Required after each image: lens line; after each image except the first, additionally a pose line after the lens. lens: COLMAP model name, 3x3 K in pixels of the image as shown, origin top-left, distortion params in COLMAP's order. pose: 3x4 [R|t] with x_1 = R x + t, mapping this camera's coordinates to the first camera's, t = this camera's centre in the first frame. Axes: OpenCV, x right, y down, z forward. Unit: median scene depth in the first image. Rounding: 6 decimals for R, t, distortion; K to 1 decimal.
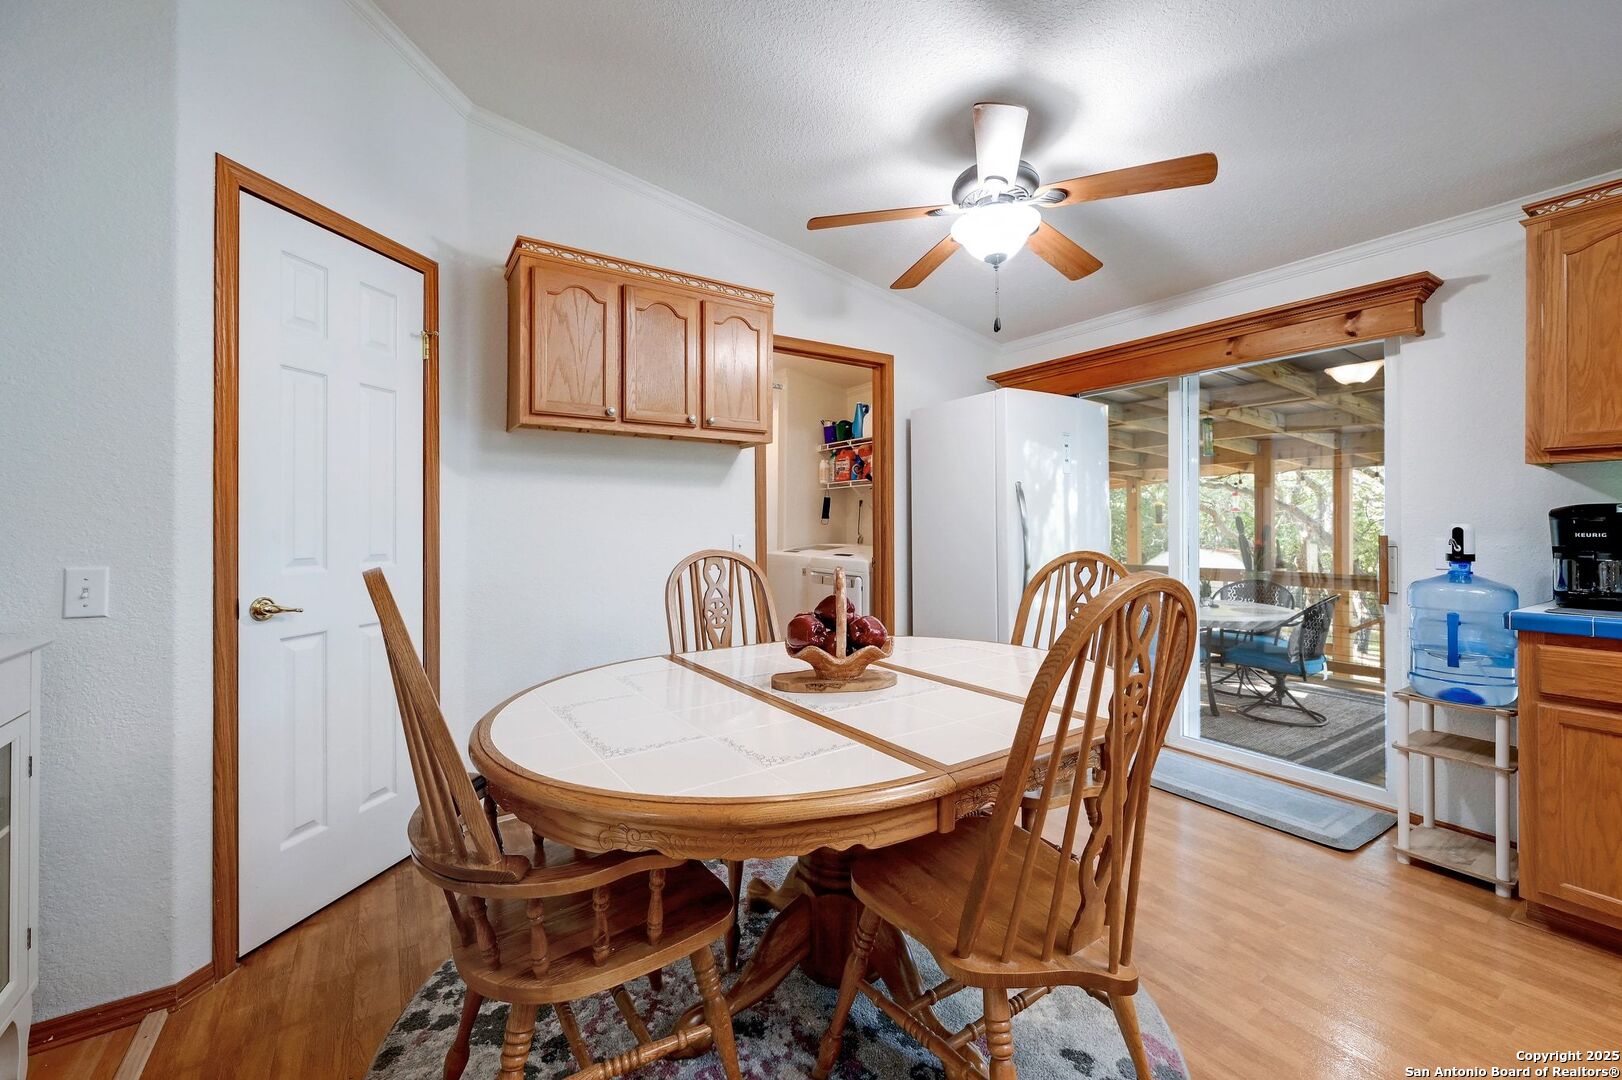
lens RADIAL K [[652.2, 0, 812.9], [0, 652.2, 526.4], [0, 0, 1]] dist [-0.003659, 0.001060]
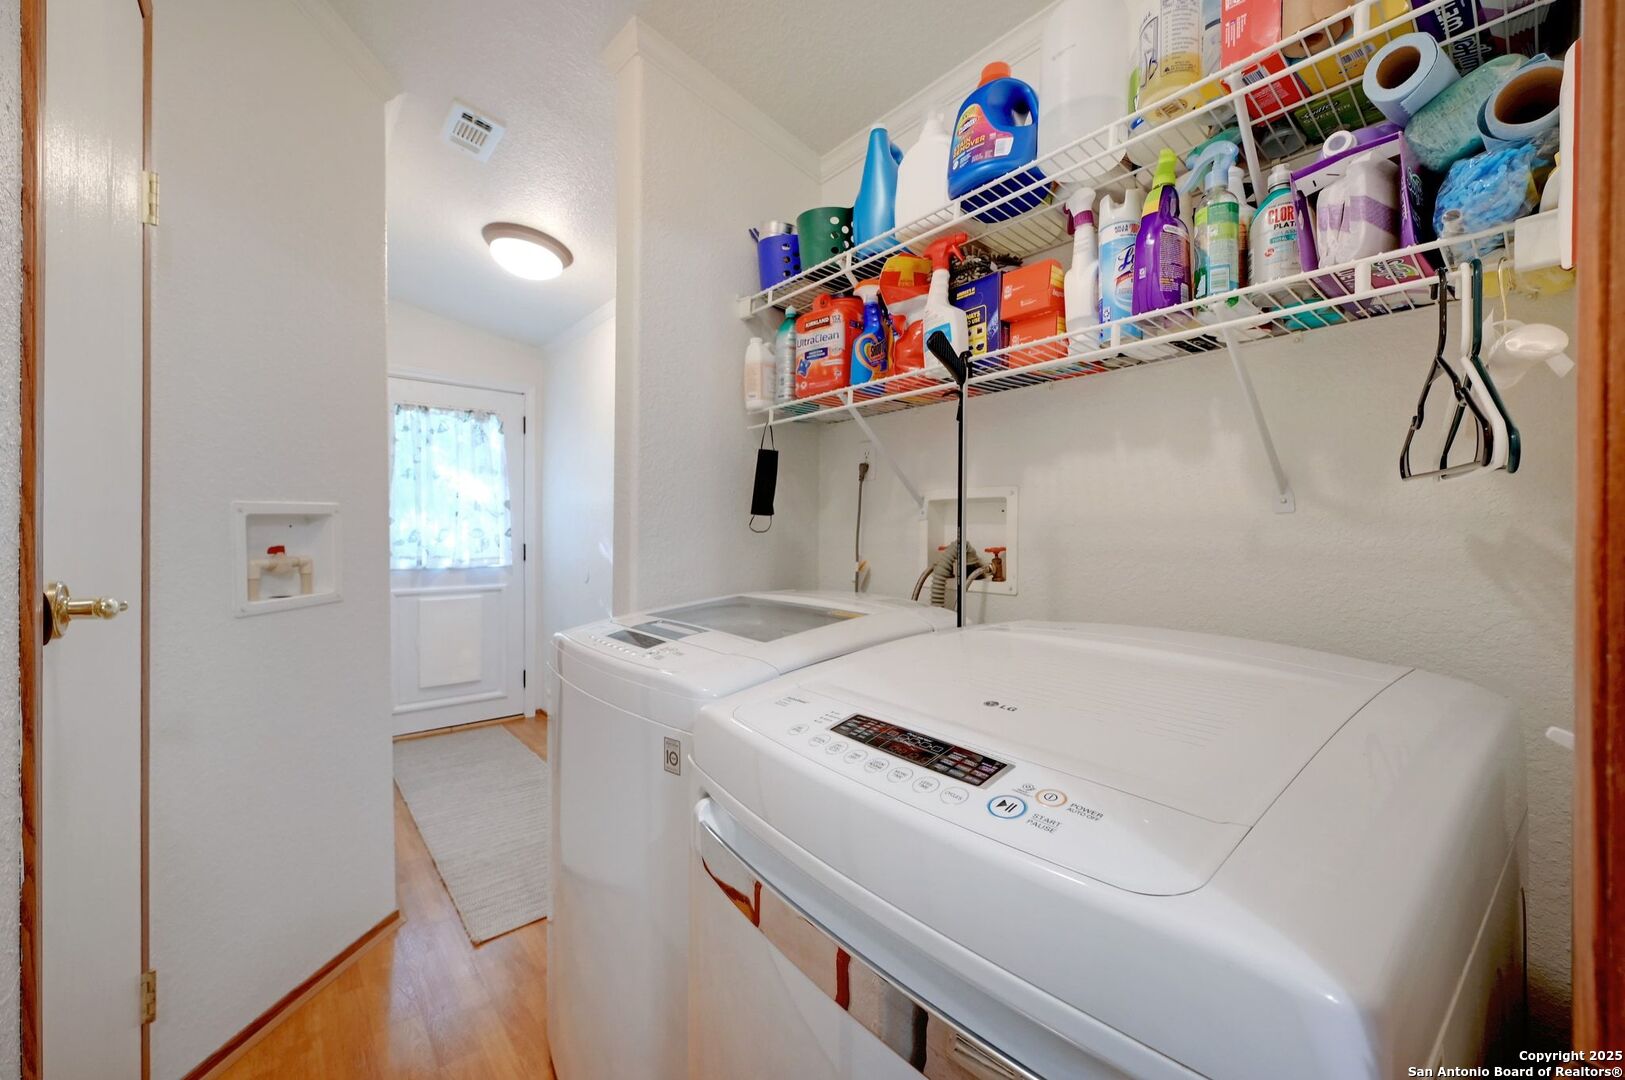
lens RADIAL K [[653.4, 0, 811.7], [0, 653.4, 539.9], [0, 0, 1]] dist [-0.003659, 0.001060]
pose [[0.992760, 0.002929, 0.120082, 0.009247], [-0.003160, 0.999993, 0.001736, 0.000258], [-0.120077, -0.002103, 0.992762, 1.489957]]
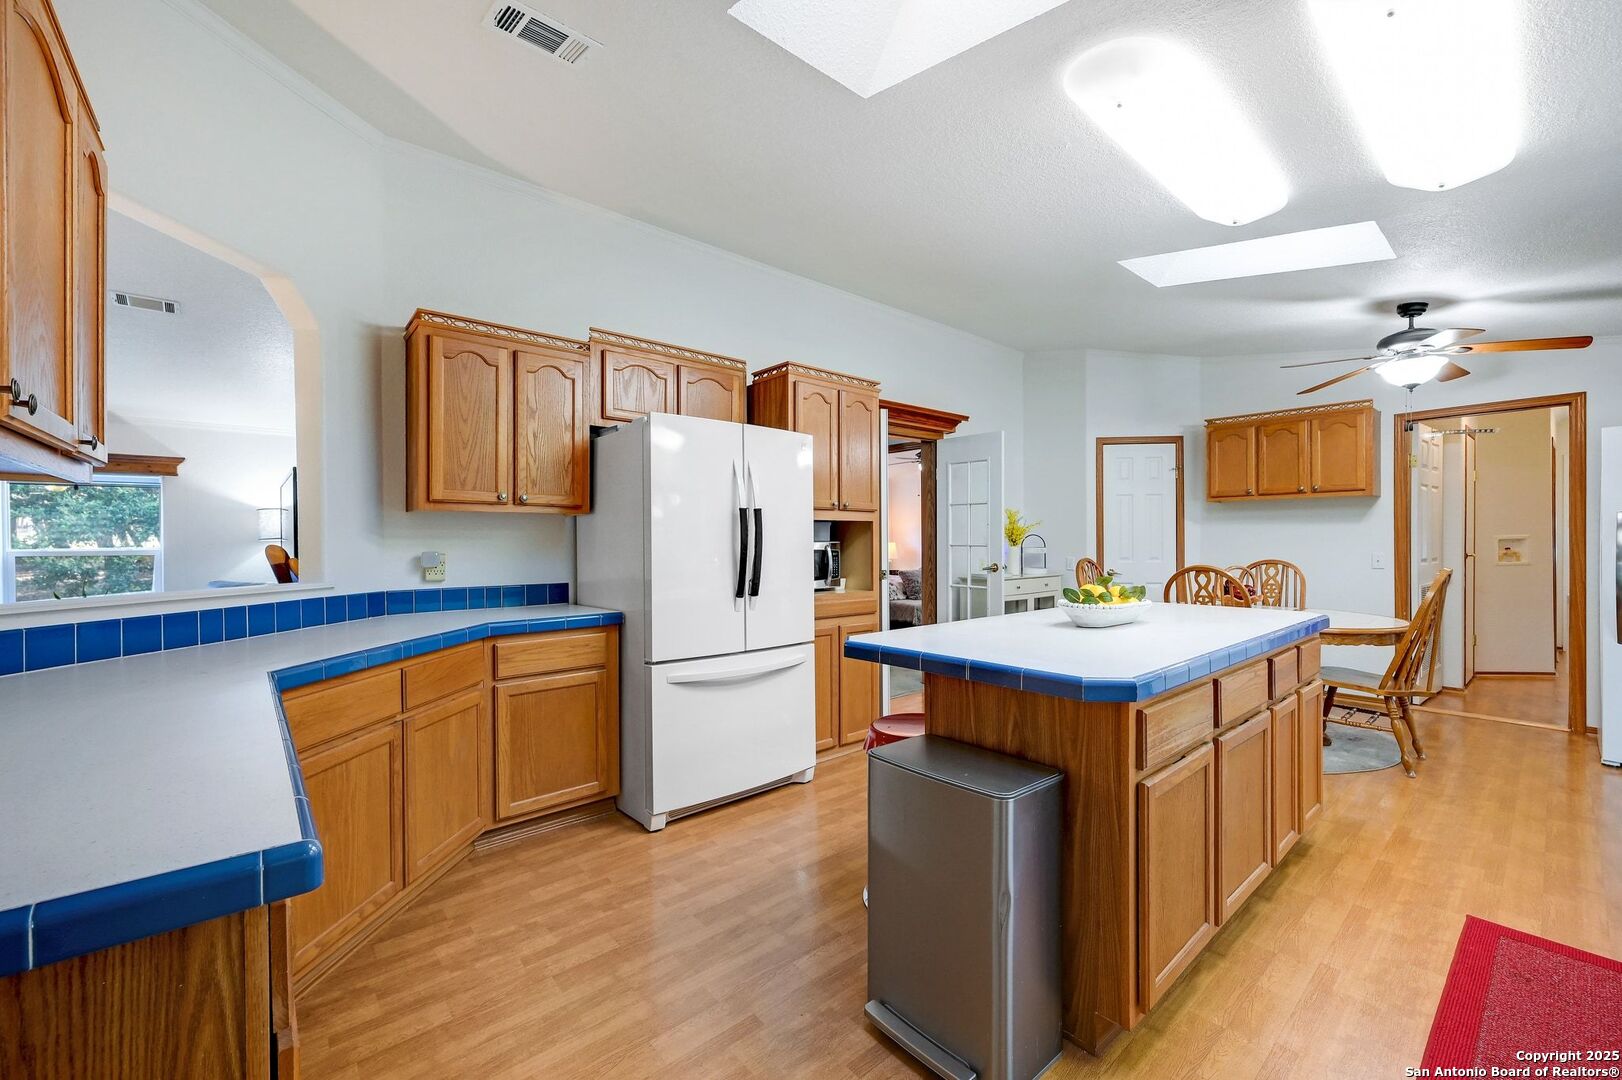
lens RADIAL K [[652.2, 0, 804.0], [0, 652.2, 539.9], [0, 0, 1]] dist [-0.003659, 0.001060]
pose [[0.122729, 0.000558, -0.992440, 1.617971], [0.005375, 0.999985, 0.001227, -0.035830], [0.992426, -0.005485, 0.122724, -0.666547]]
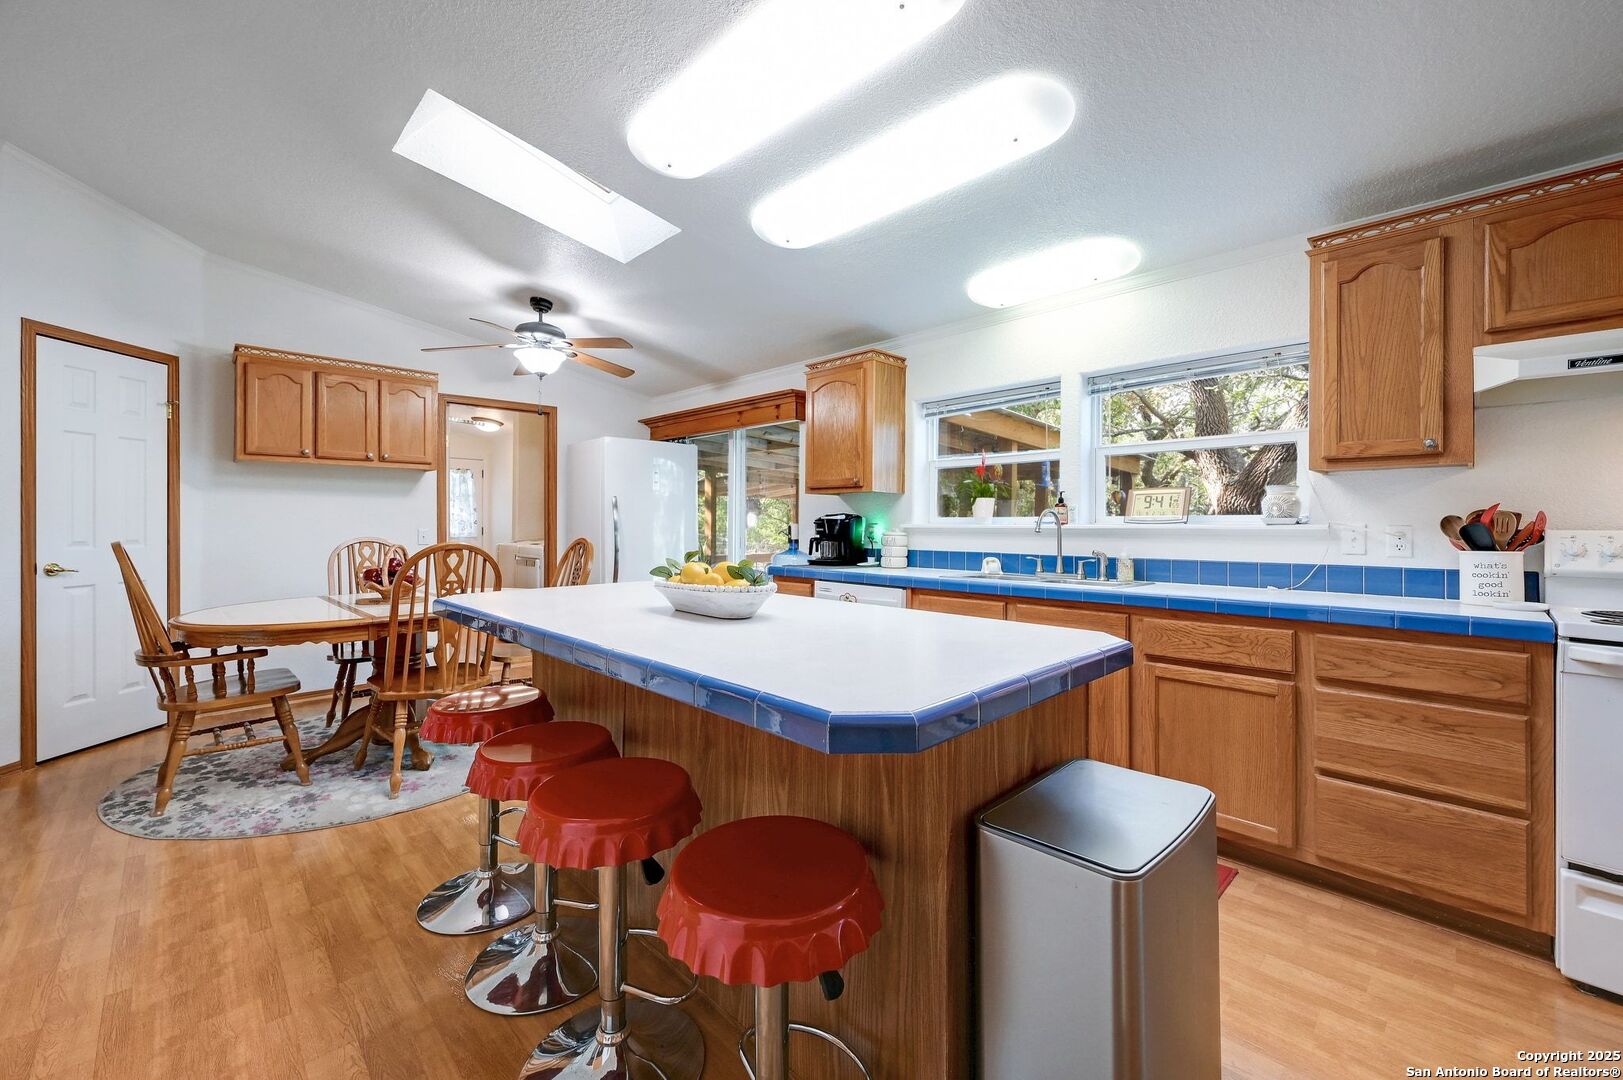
lens RADIAL K [[652.6, 0, 813.7], [0, 652.6, 525.3], [0, 0, 1]] dist [-0.003659, 0.001060]
pose [[0.981769, 0.002689, 0.190059, 0.641346], [-0.003568, 0.999984, 0.004281, -0.007875], [-0.190044, -0.004882, 0.981763, -0.850011]]
